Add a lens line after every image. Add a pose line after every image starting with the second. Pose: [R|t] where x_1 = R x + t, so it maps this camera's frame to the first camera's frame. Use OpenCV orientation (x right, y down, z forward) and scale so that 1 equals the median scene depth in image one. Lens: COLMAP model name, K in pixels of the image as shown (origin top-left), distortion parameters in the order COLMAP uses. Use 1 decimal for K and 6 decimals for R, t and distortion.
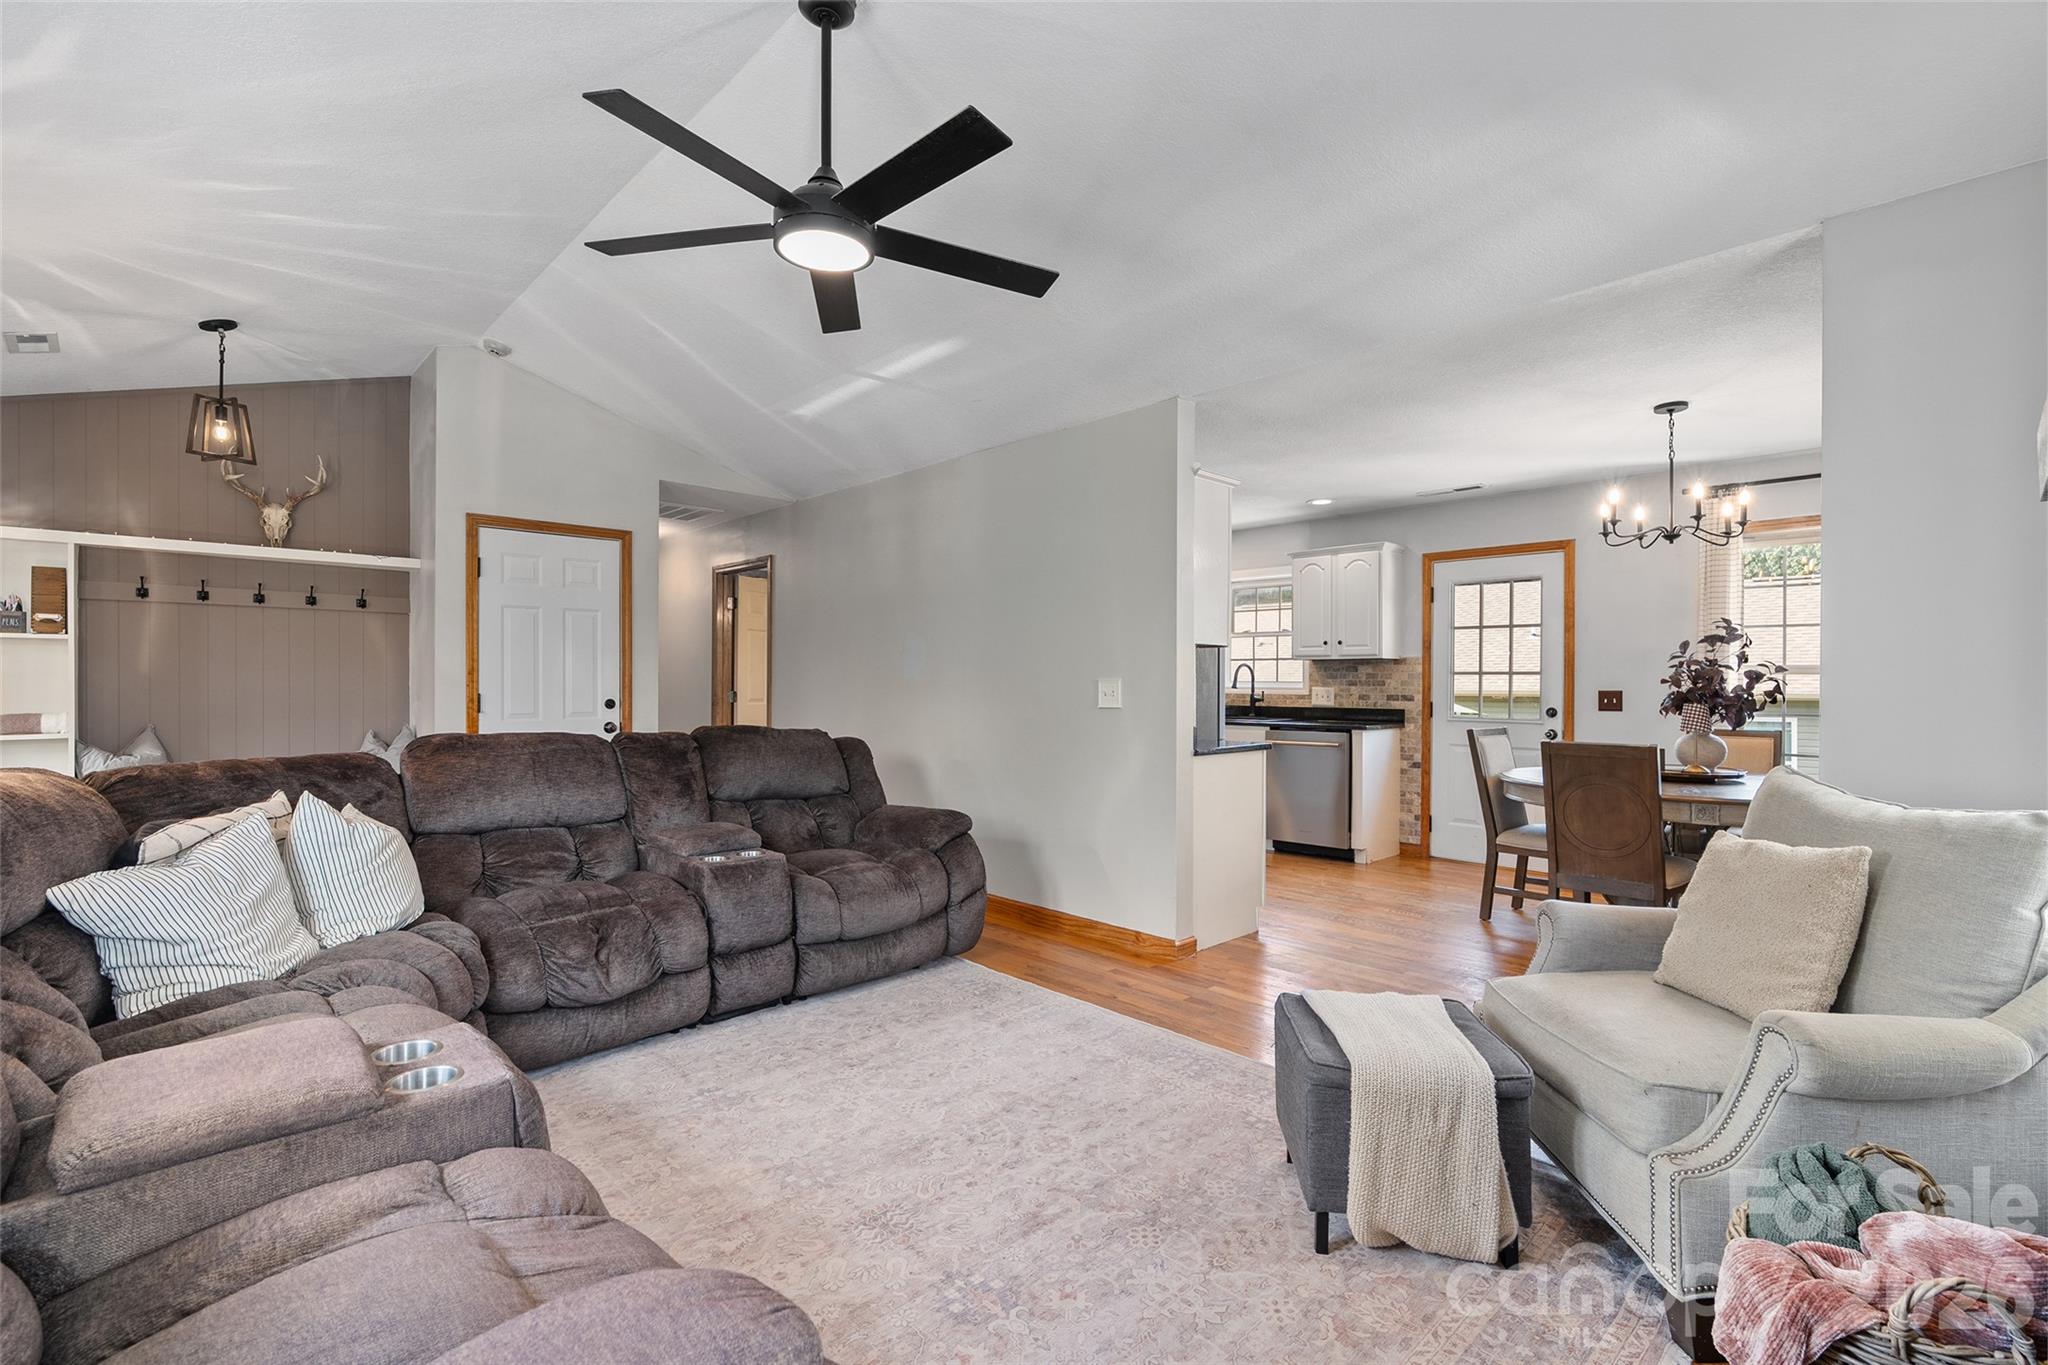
lens RADIAL K [[922.3, 0, 1023.0], [0, 922.3, 685.9], [0, 0, 1]] dist [-0.009197, 0.002879]
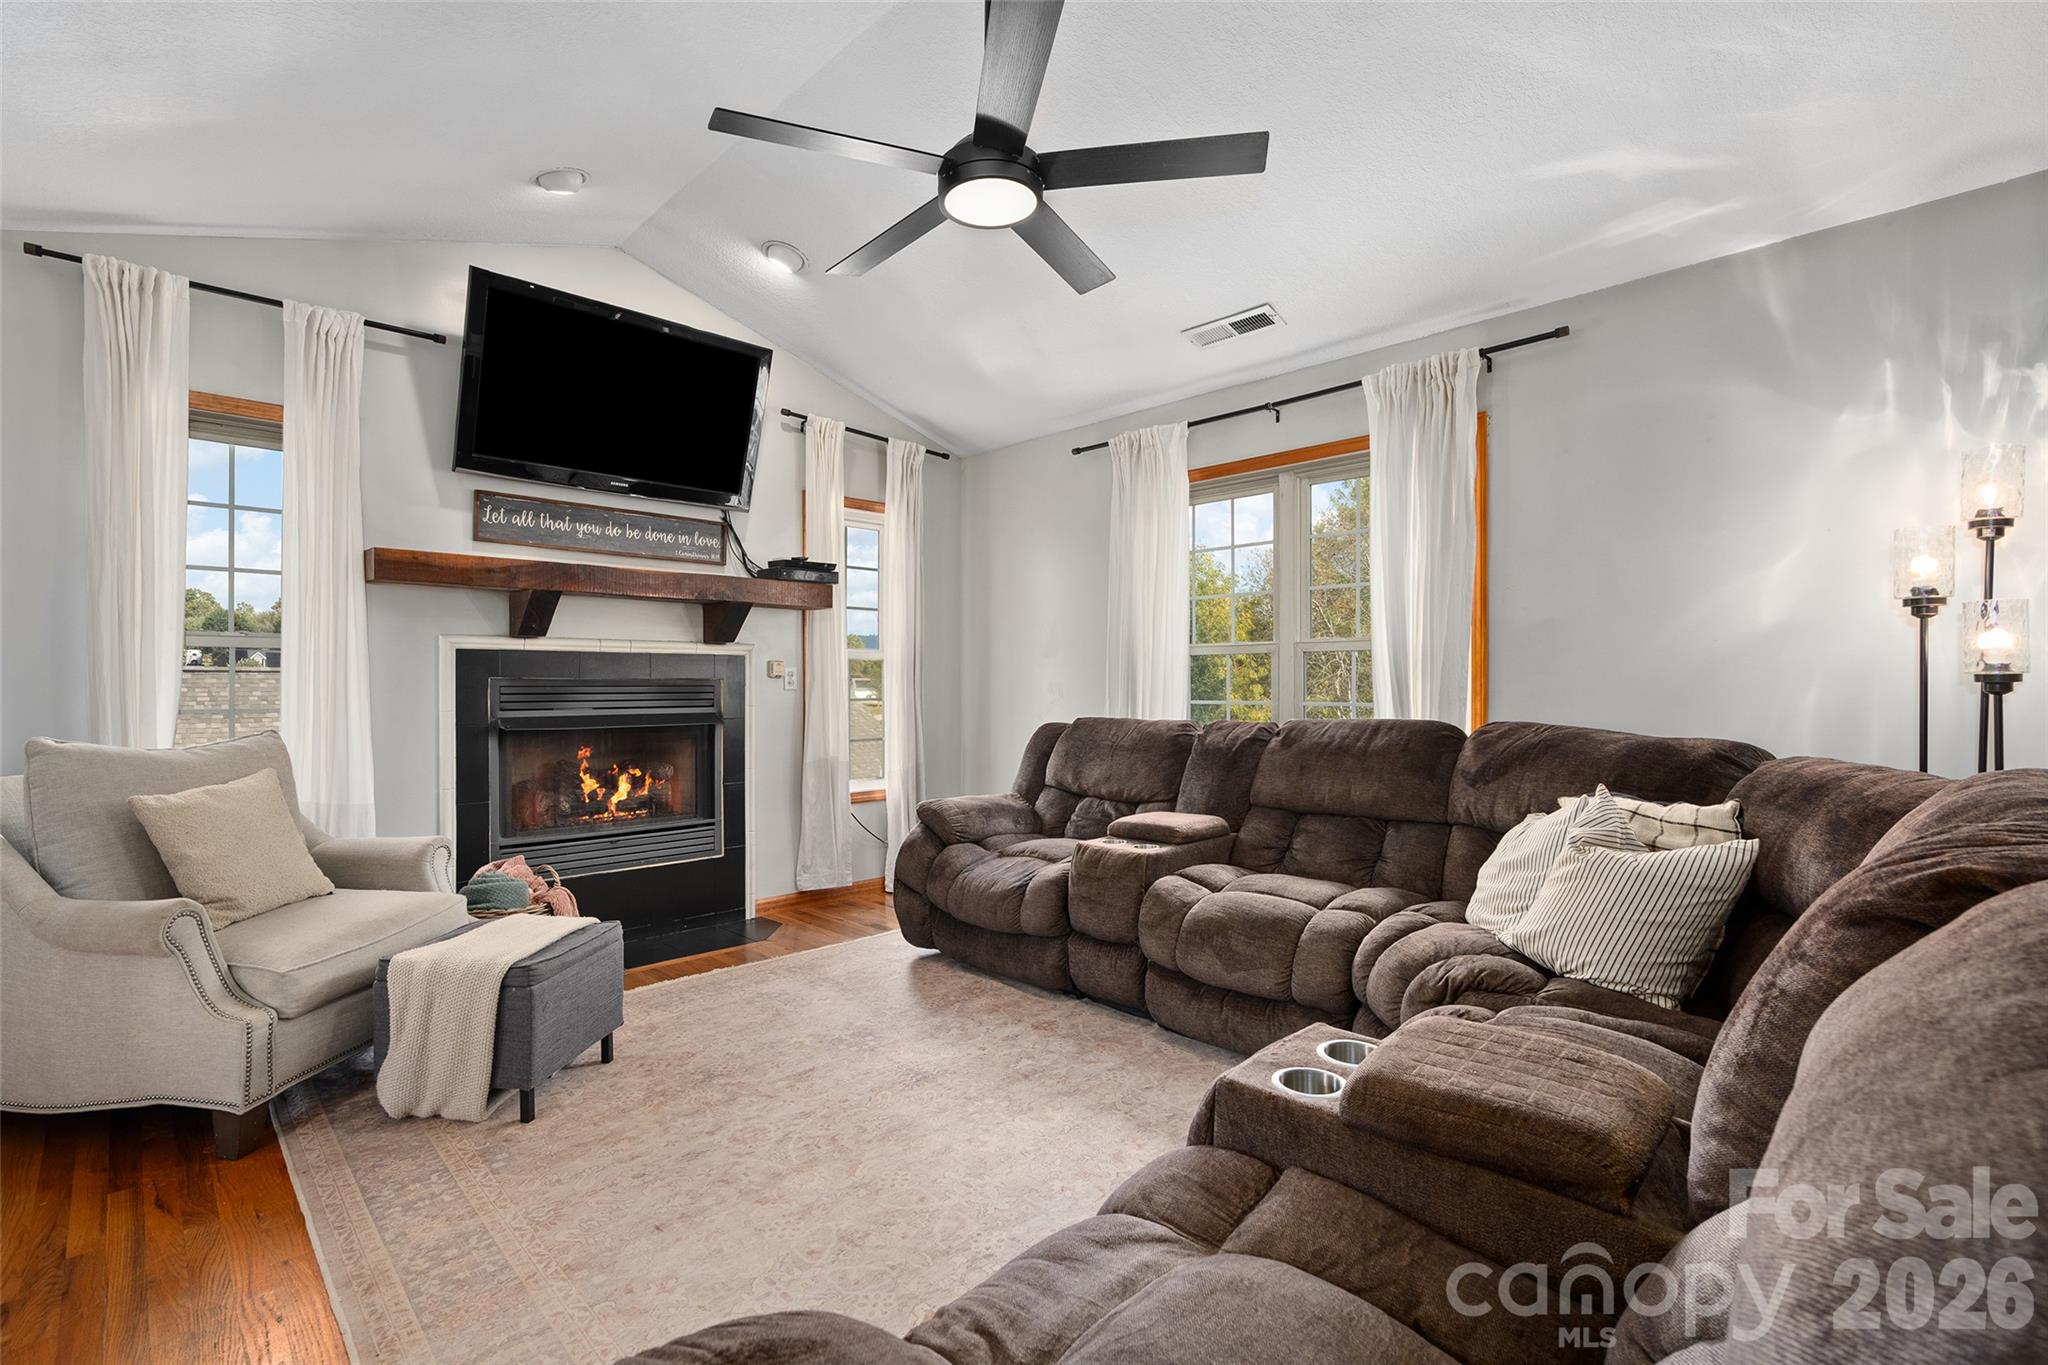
lens RADIAL K [[922.3, 0, 1021.0], [0, 922.3, 685.3], [0, 0, 1]] dist [-0.009197, 0.002879]
pose [[-0.999927, -0.003640, -0.011502, -0.149795], [-0.003721, 0.999968, 0.007062, 0.011514], [0.011476, 0.007105, -0.999909, 1.229044]]
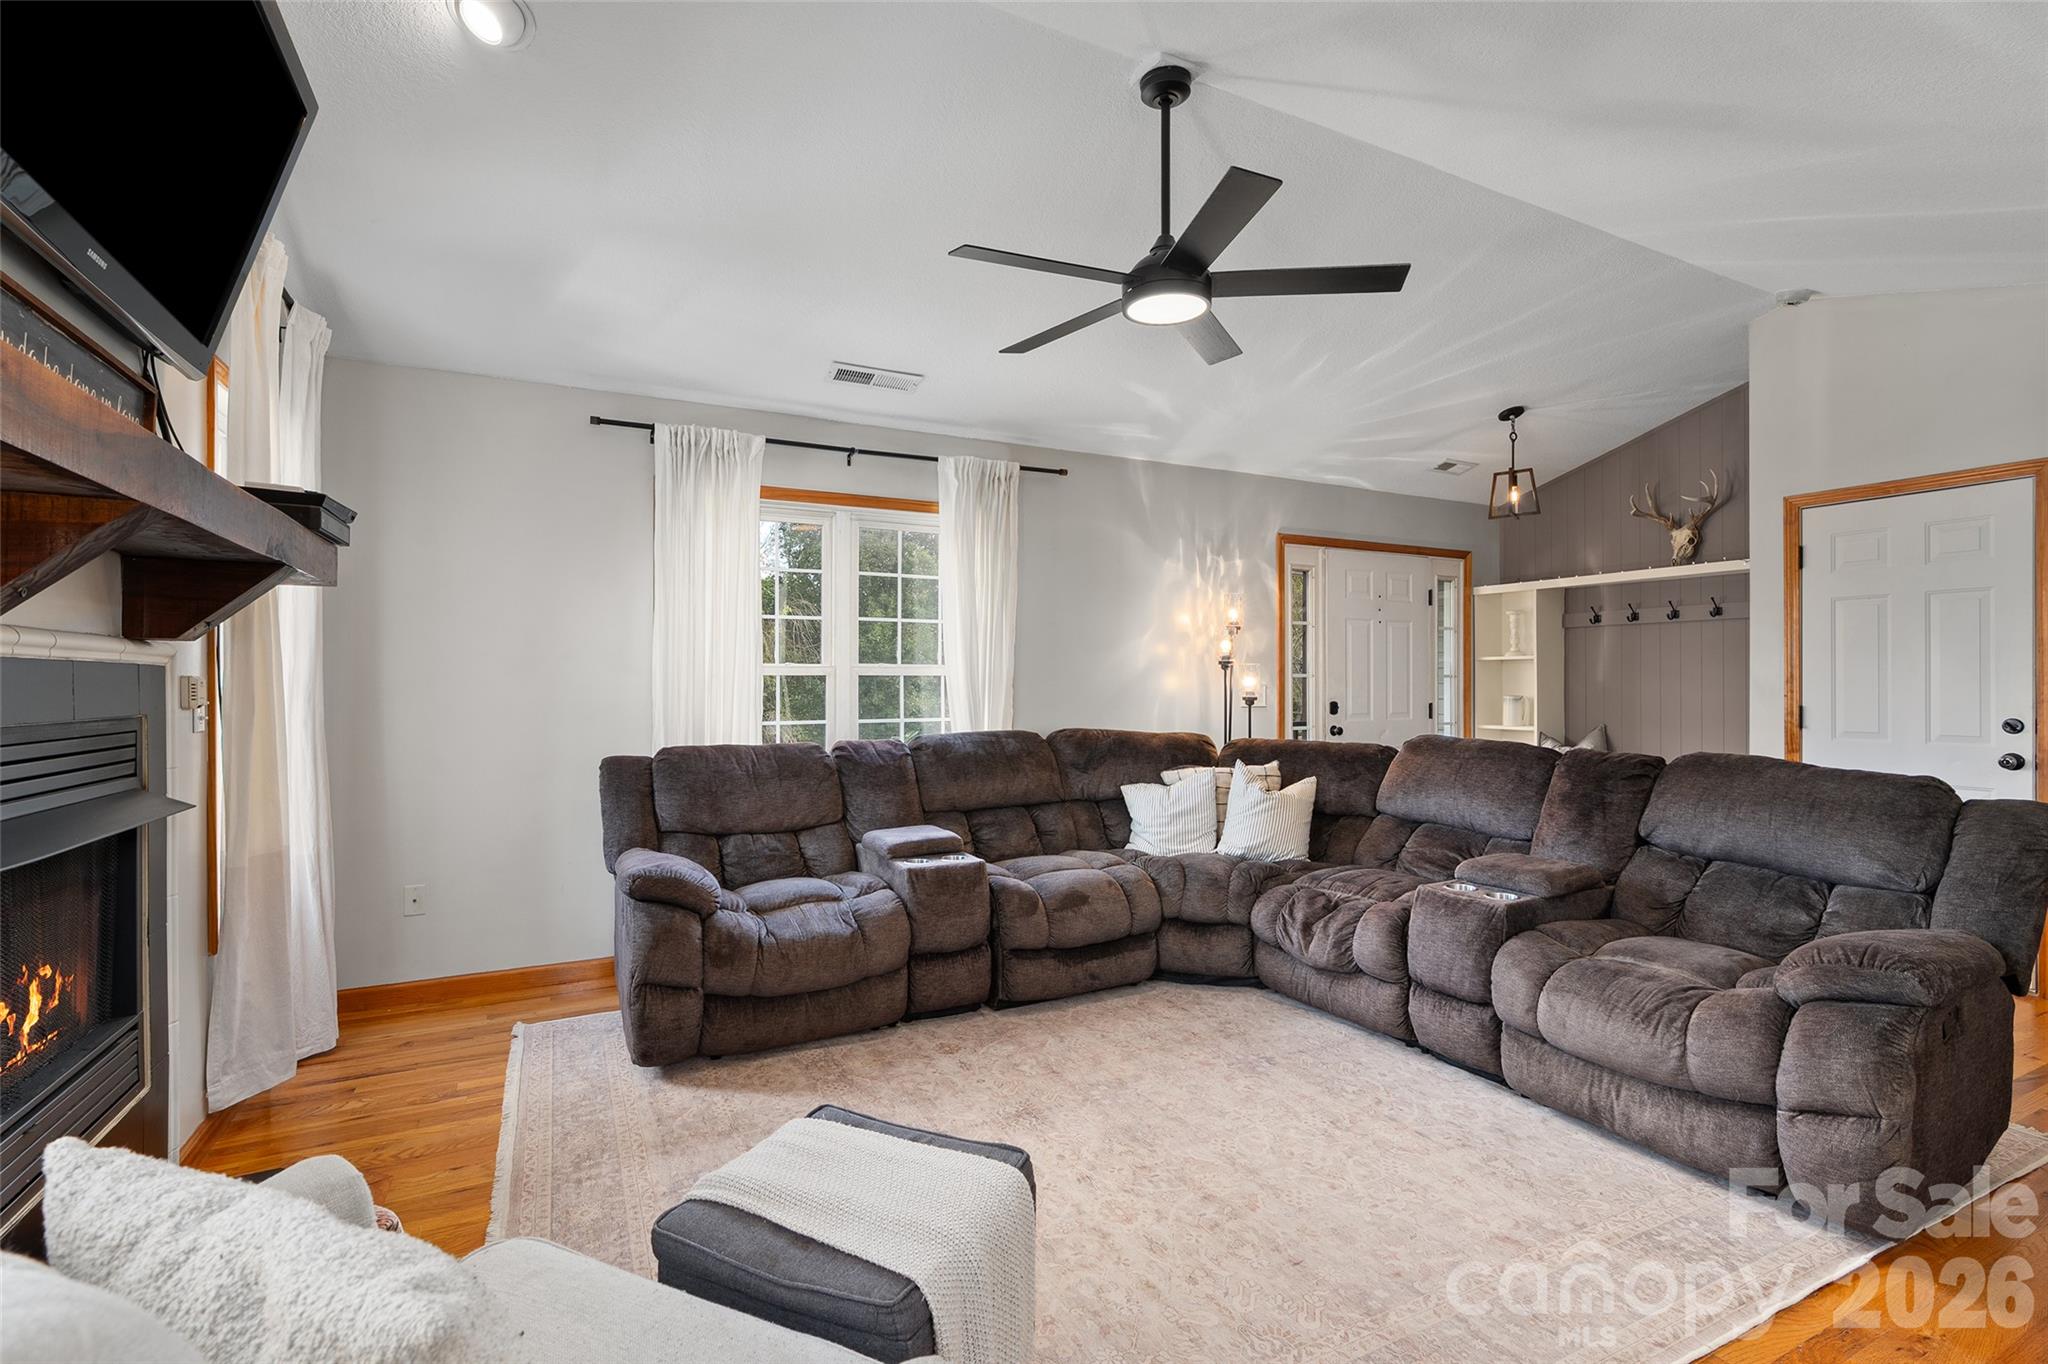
lens RADIAL K [[922.3, 0, 1016.1], [0, 922.3, 685.0], [0, 0, 1]] dist [-0.009197, 0.002879]
pose [[-0.296384, -0.001849, -0.955067, 0.573979], [-0.005639, 0.999984, -0.000185, -0.008332], [0.955052, 0.005331, -0.296389, 0.730452]]
